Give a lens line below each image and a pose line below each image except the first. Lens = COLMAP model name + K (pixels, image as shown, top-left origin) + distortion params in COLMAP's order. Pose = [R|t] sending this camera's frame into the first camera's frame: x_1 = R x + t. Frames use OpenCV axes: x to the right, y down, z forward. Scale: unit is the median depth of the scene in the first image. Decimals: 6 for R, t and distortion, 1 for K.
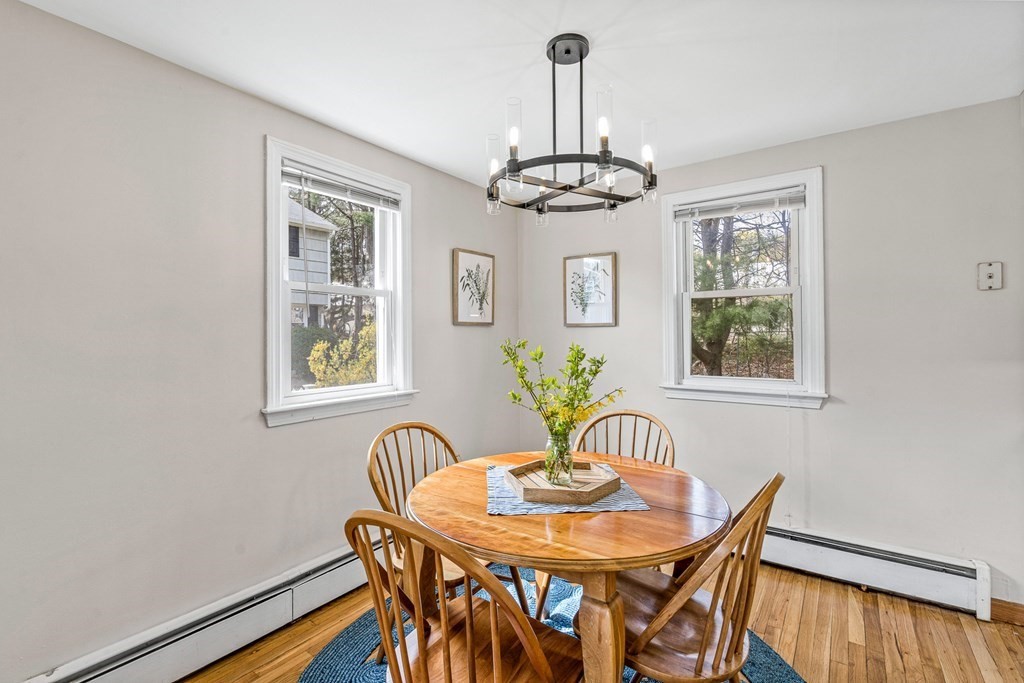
lens RADIAL K [[474.7, 0, 521.3], [0, 474.7, 331.4], [0, 0, 1]] dist [0.000593, 0.000140]
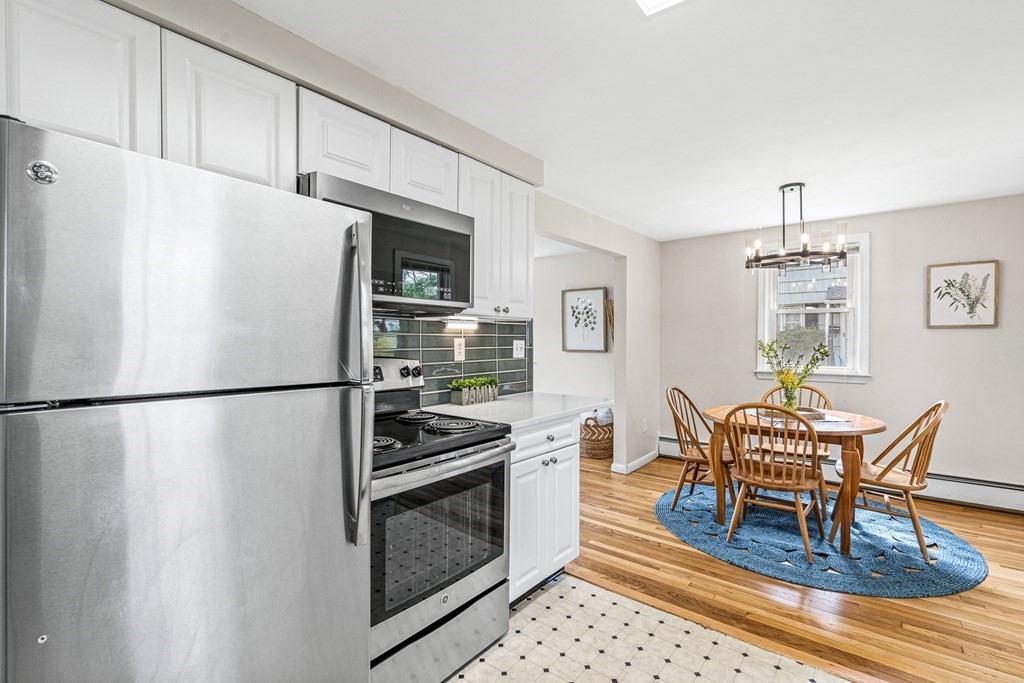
lens RADIAL K [[466.3, 0, 512.0], [0, 466.3, 341.5], [0, 0, 1]] dist [0.000207, 0.000614]
pose [[-0.052048, 0.014837, -0.998534, 1.144941], [0.011584, 0.999831, 0.014252, -0.008953], [0.998577, -0.010825, -0.052211, -0.011154]]
